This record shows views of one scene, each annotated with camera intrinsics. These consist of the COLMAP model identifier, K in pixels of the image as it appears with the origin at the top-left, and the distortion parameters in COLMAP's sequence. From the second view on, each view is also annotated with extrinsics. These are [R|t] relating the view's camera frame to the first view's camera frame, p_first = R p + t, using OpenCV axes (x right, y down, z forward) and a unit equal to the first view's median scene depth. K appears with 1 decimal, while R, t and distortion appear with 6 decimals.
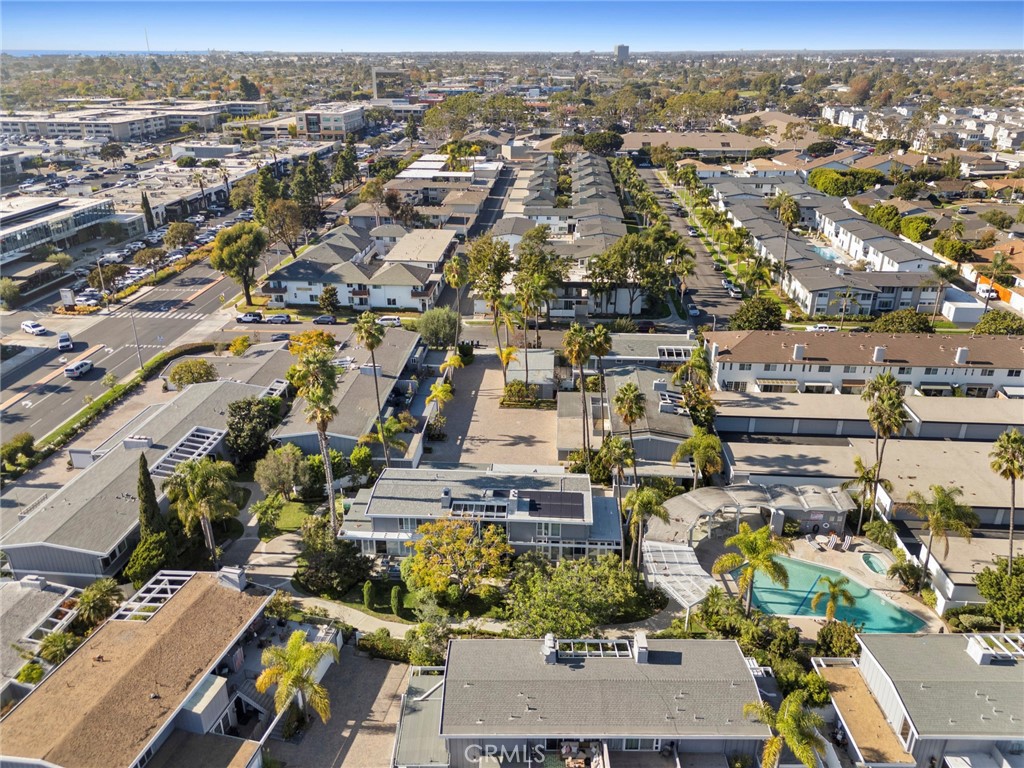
lens RADIAL K [[765.5, 0, 512.0], [0, 765.5, 384.0], [0, 0, 1]] dist [0.027577, -0.002227]
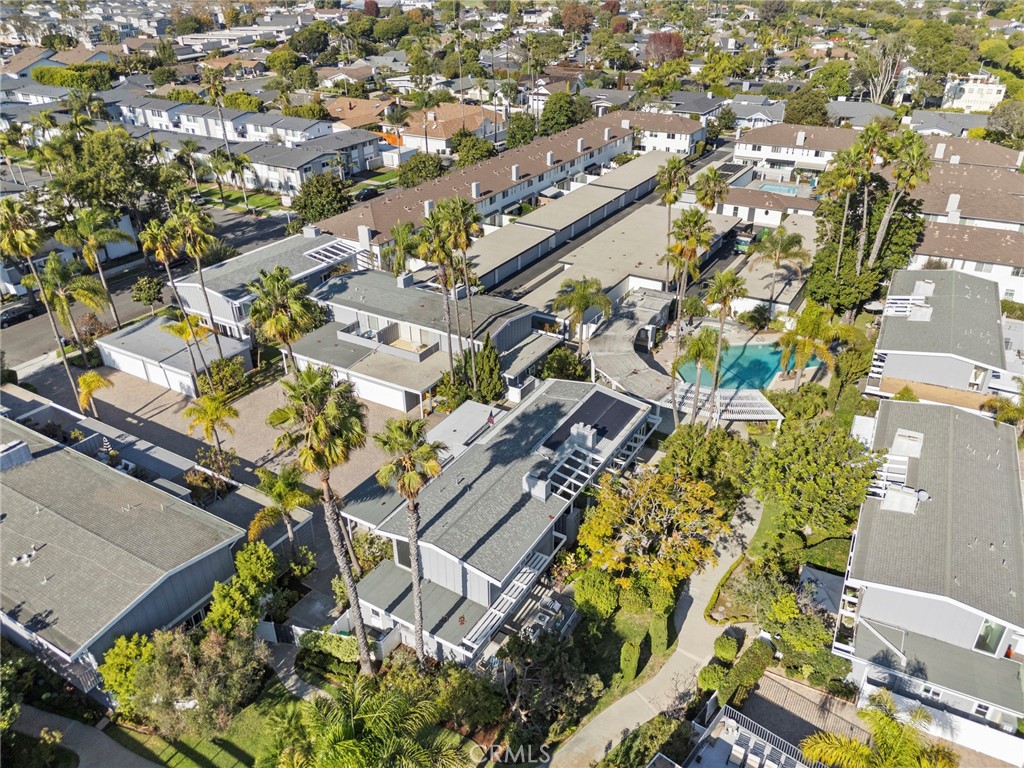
lens RADIAL K [[765.5, 0, 512.0], [0, 765.5, 384.0], [0, 0, 1]] dist [0.027577, -0.002227]
pose [[0.448127, -0.428157, 0.784770, -0.472732], [0.356876, 0.890545, 0.282080, -0.095765], [-0.819648, 0.153658, 0.551876, 0.552362]]
